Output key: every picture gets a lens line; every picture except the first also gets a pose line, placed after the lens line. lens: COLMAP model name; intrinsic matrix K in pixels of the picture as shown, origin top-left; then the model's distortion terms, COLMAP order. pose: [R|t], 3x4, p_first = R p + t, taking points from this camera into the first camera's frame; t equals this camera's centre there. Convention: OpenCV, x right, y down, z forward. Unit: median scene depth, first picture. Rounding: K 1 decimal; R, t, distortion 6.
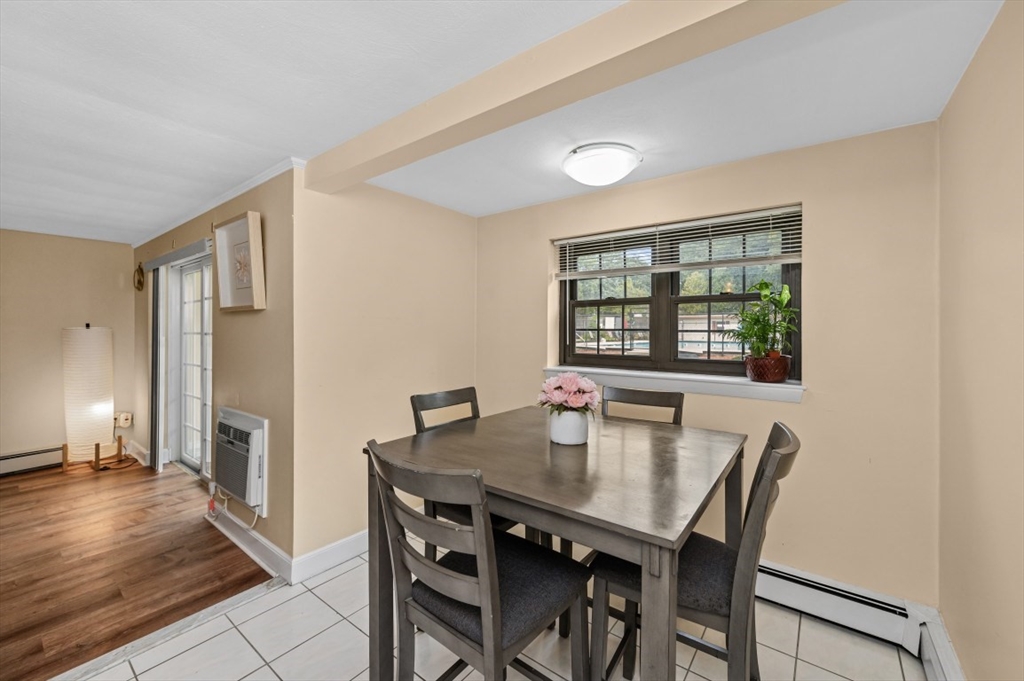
lens RADIAL K [[414.9, 0, 520.2], [0, 414.9, 334.2], [0, 0, 1]] dist [0.001879, 0.000393]
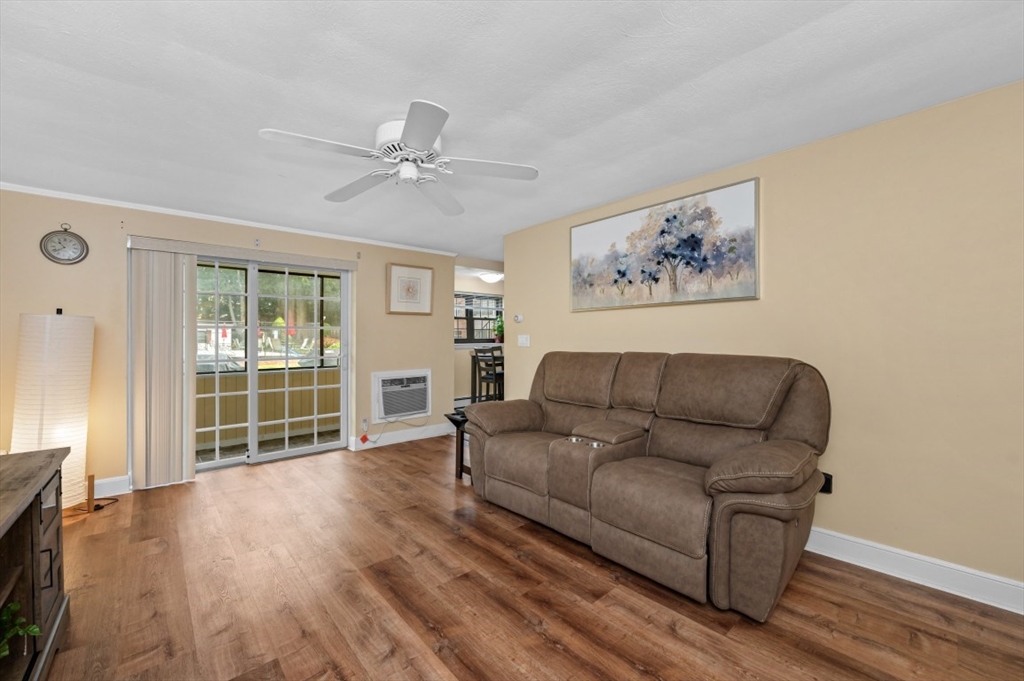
lens RADIAL K [[404.1, 0, 506.3], [0, 404.1, 349.6], [0, 0, 1]] dist [-0.003388, -0.000128]
pose [[0.208621, -0.029460, 0.977553, -2.369878], [0.023796, 0.999403, 0.025040, 0.066115], [-0.977707, 0.018038, 0.209197, 0.213946]]
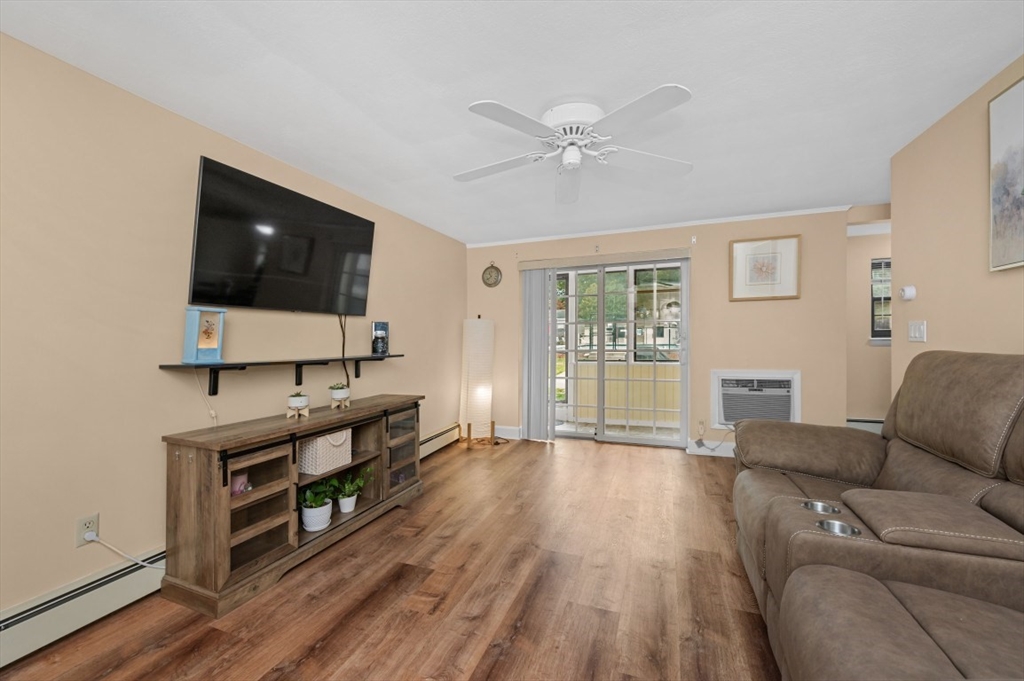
lens RADIAL K [[414.9, 0, 510.3], [0, 414.9, 342.0], [0, 0, 1]] dist [0.001879, 0.000393]
pose [[0.961406, -0.017567, 0.274571, -1.954520], [0.019495, 0.999801, -0.004295, 0.081707], [-0.274441, 0.009482, 0.961557, -0.155099]]
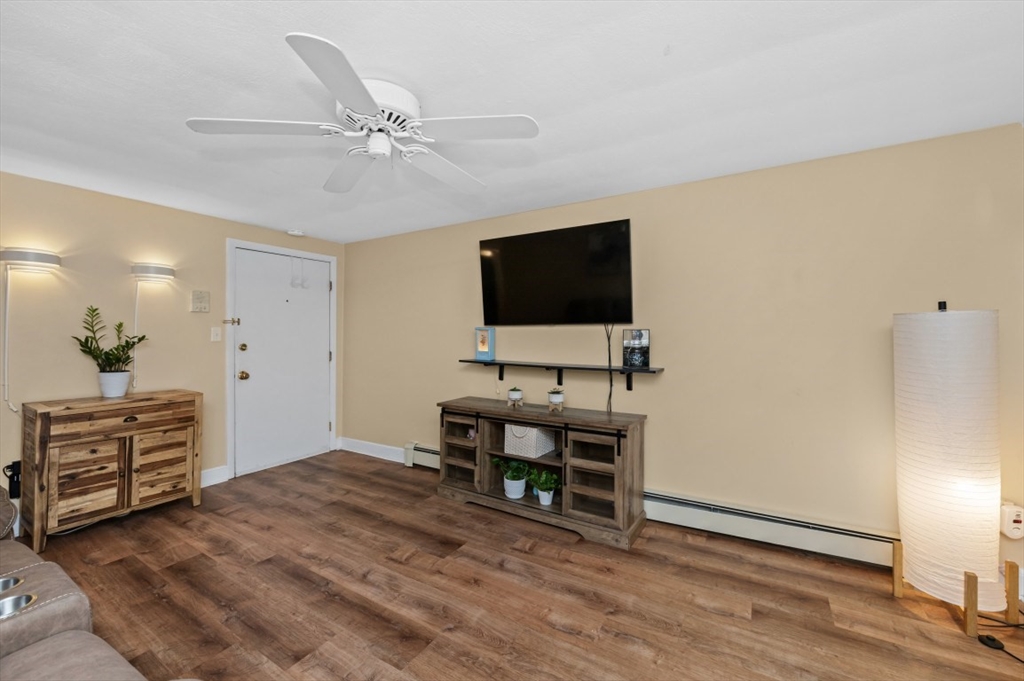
lens RADIAL K [[414.9, 0, 509.6], [0, 414.9, 326.5], [0, 0, 1]] dist [0.001879, 0.000393]
pose [[0.082009, -0.018791, -0.996454, -0.945885], [-0.009993, 0.999756, -0.019675, 0.024714], [0.996582, 0.011572, 0.081801, 0.734387]]
